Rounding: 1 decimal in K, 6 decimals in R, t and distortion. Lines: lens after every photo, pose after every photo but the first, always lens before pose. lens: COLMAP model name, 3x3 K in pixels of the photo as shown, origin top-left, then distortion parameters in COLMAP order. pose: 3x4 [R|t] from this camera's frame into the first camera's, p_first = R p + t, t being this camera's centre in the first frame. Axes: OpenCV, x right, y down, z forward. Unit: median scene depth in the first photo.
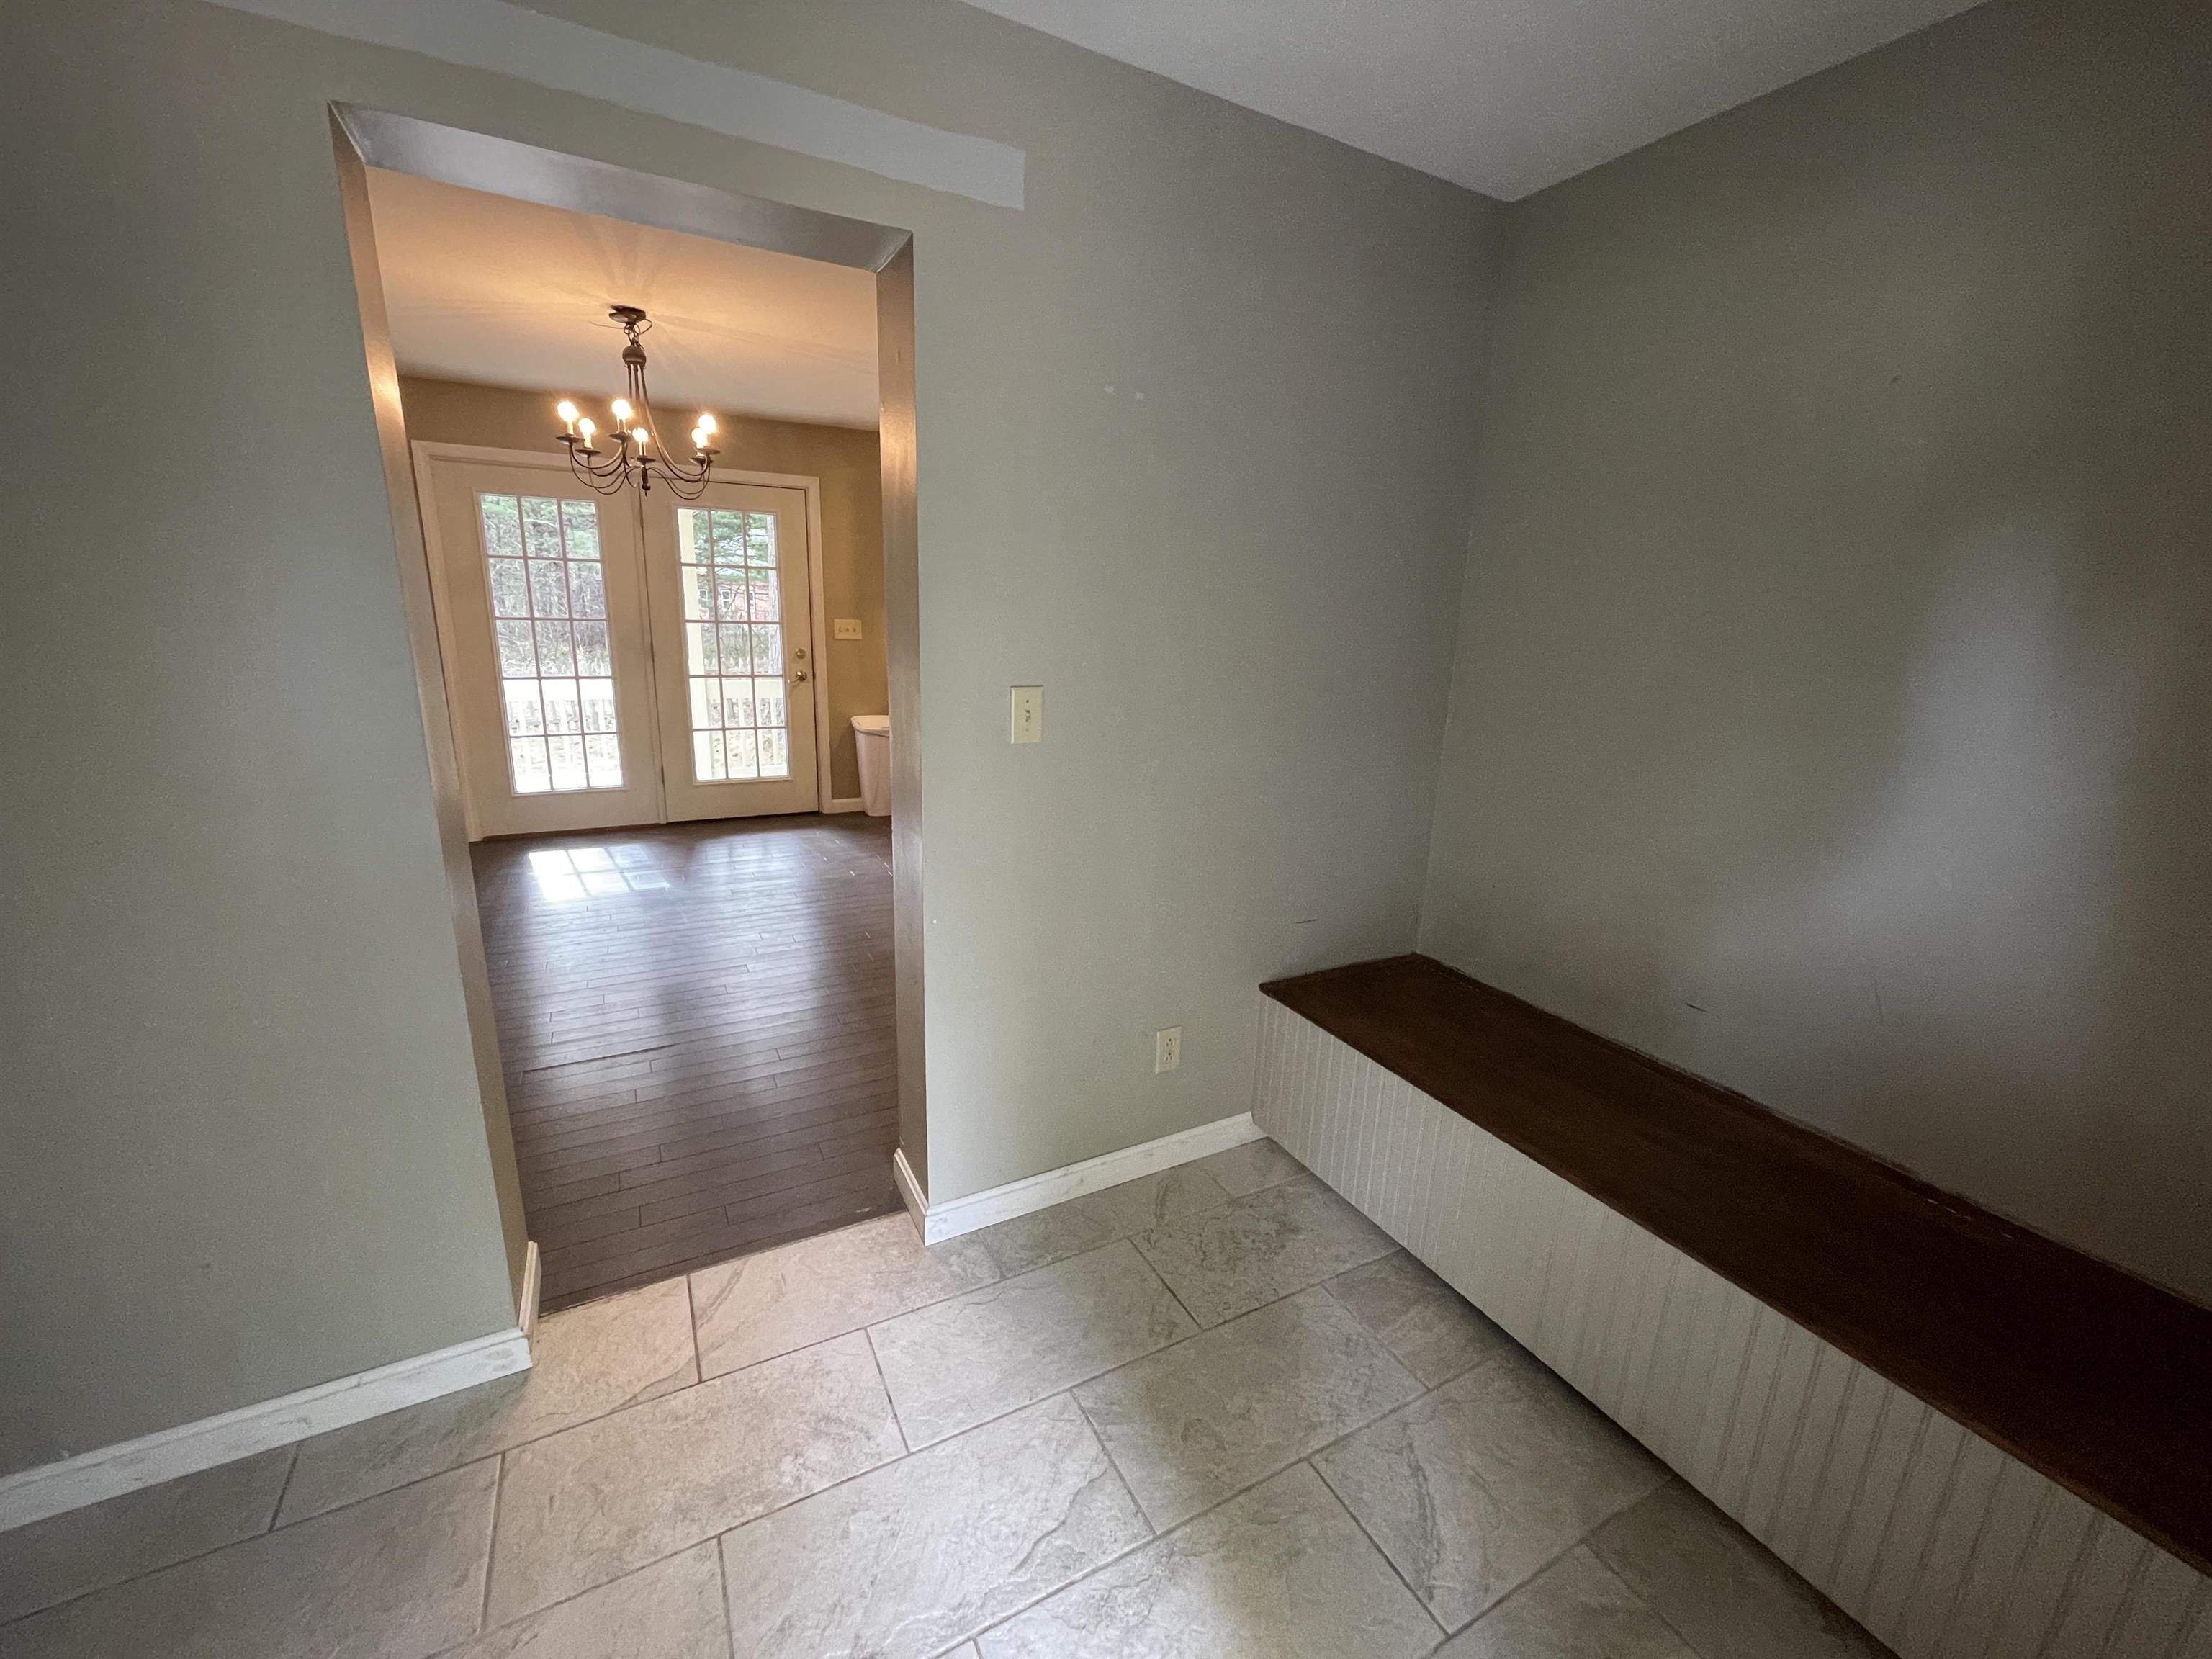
lens RADIAL K [[902.0, 0, 1106.0], [0, 902.0, 829.5], [0, 0, 1]] dist [-0.000281, -0.000210]
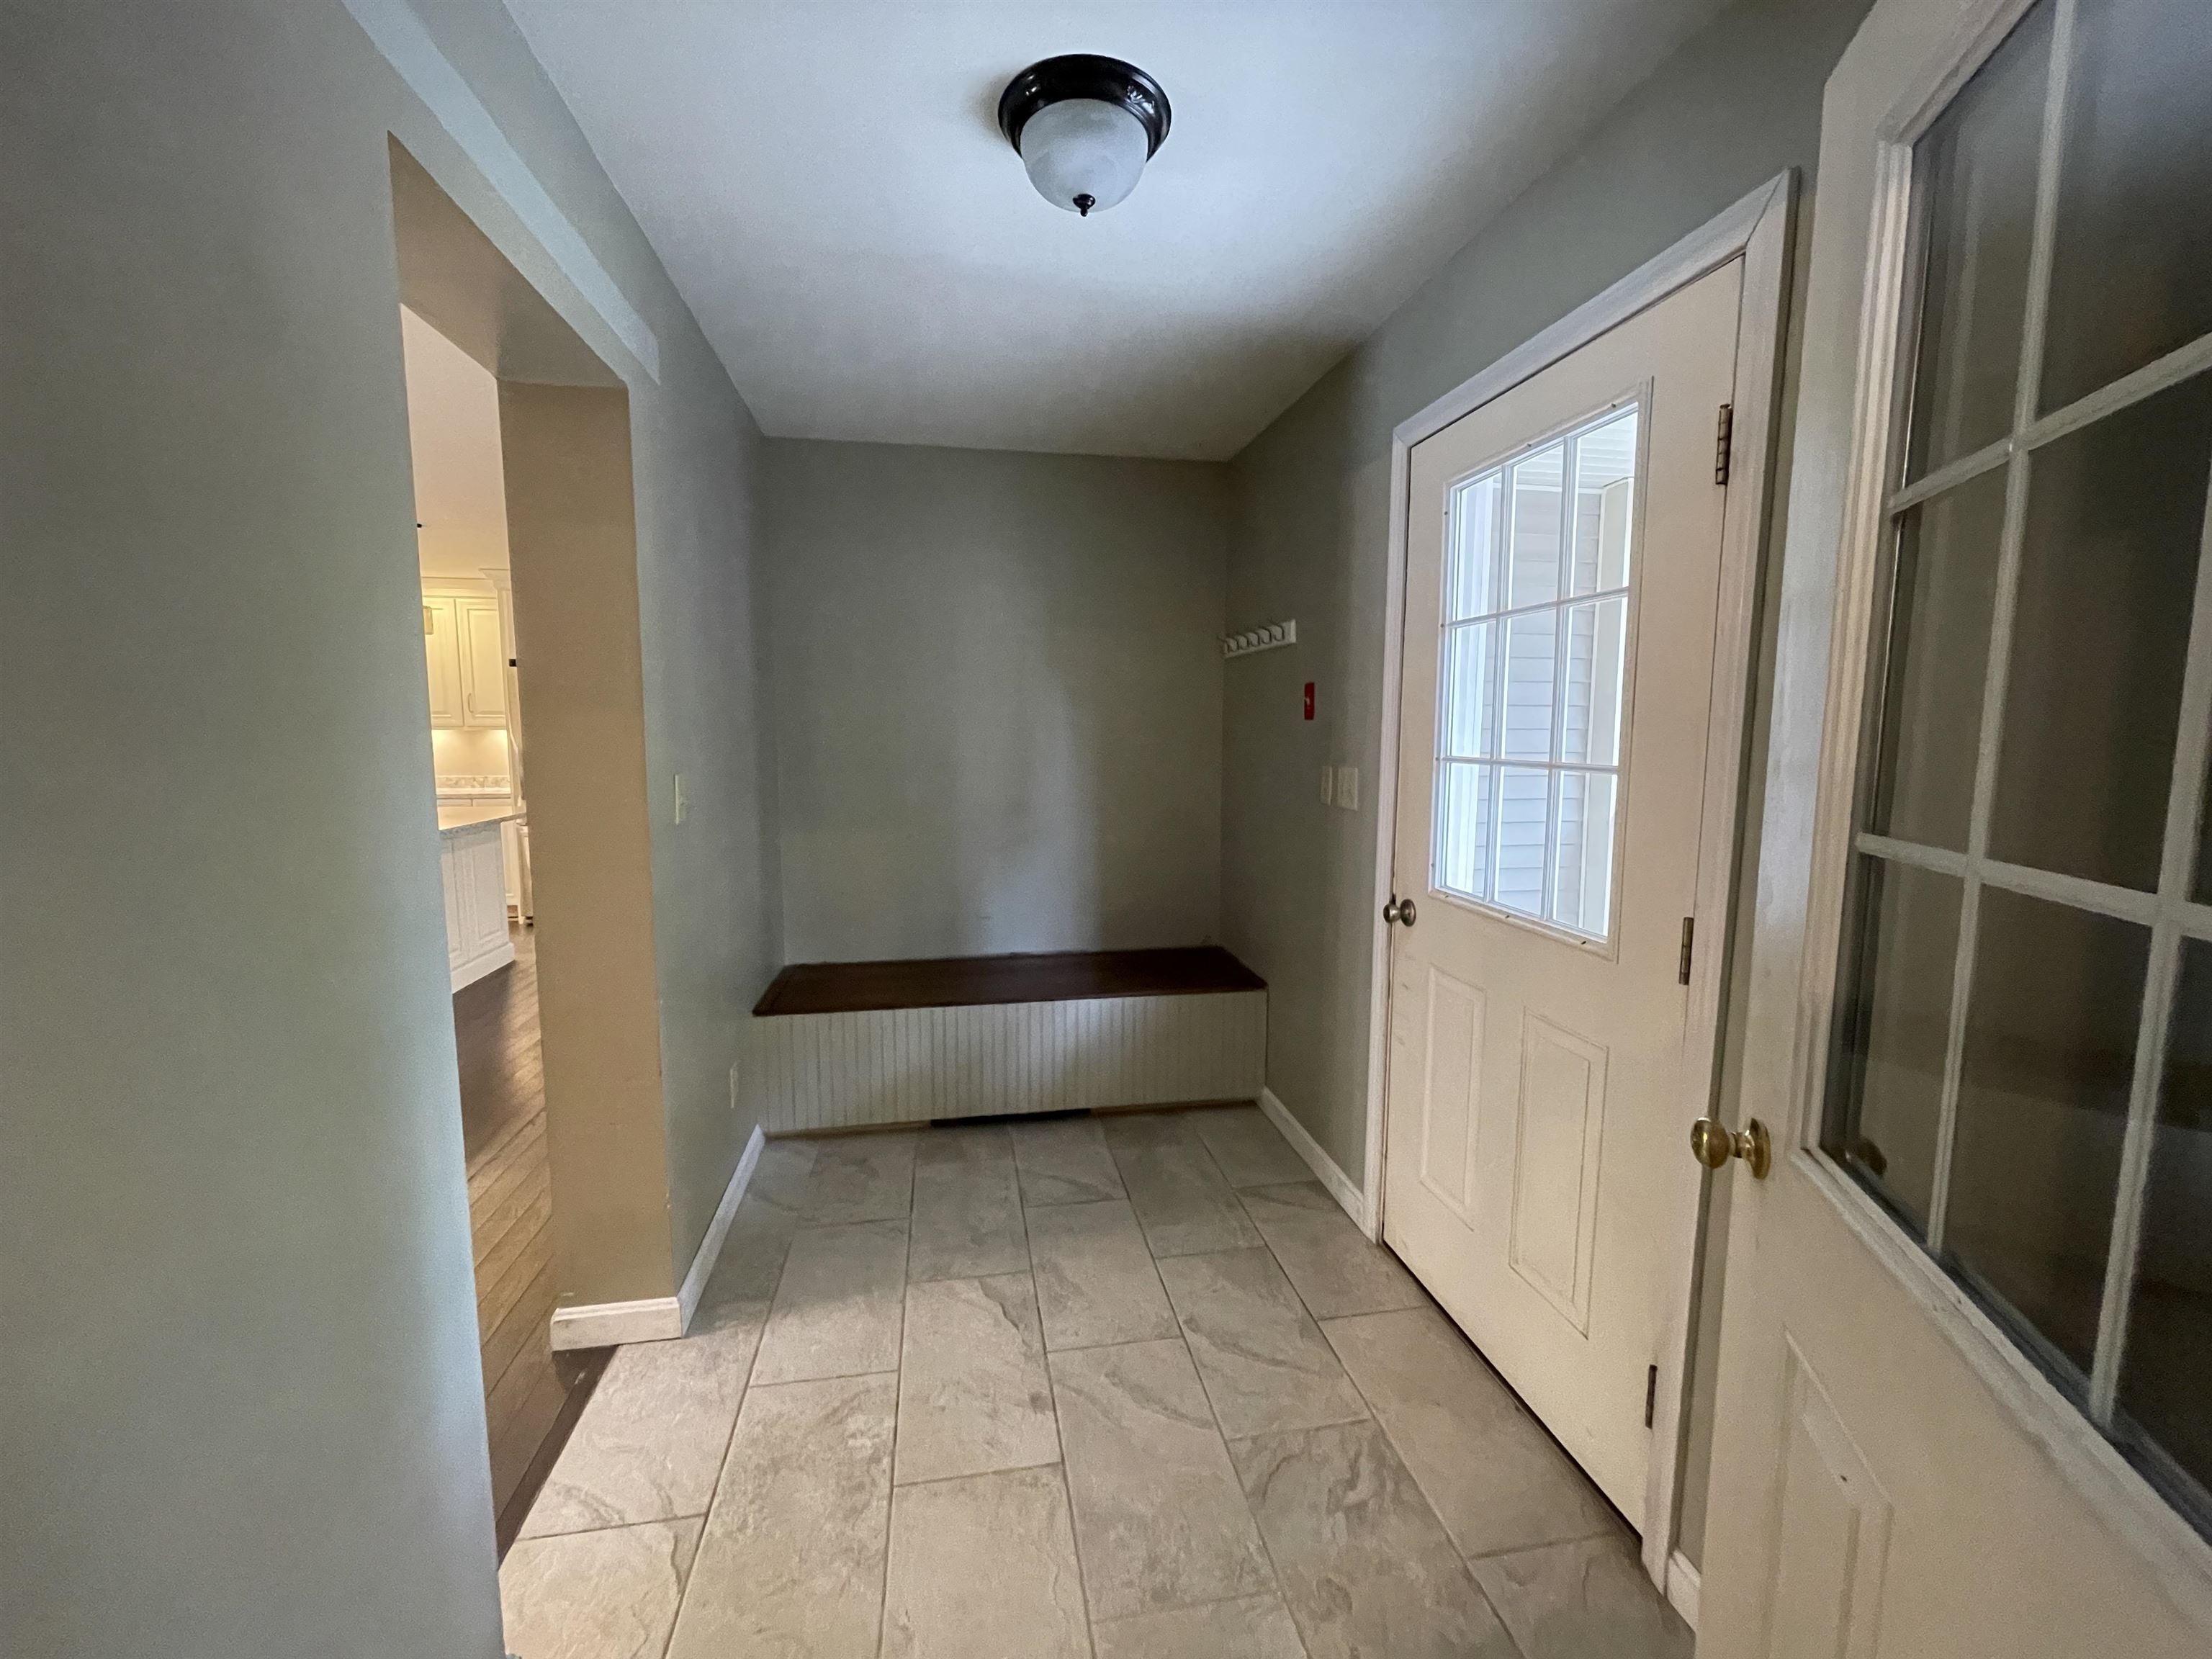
lens RADIAL K [[902.0, 0, 1106.0], [0, 902.0, 829.5], [0, 0, 1]] dist [-0.000281, -0.000210]
pose [[0.305569, -0.129148, 0.943371, -1.285491], [0.222272, 0.973061, 0.061216, -0.058061], [-0.925863, 0.190979, 0.326043, 0.183597]]
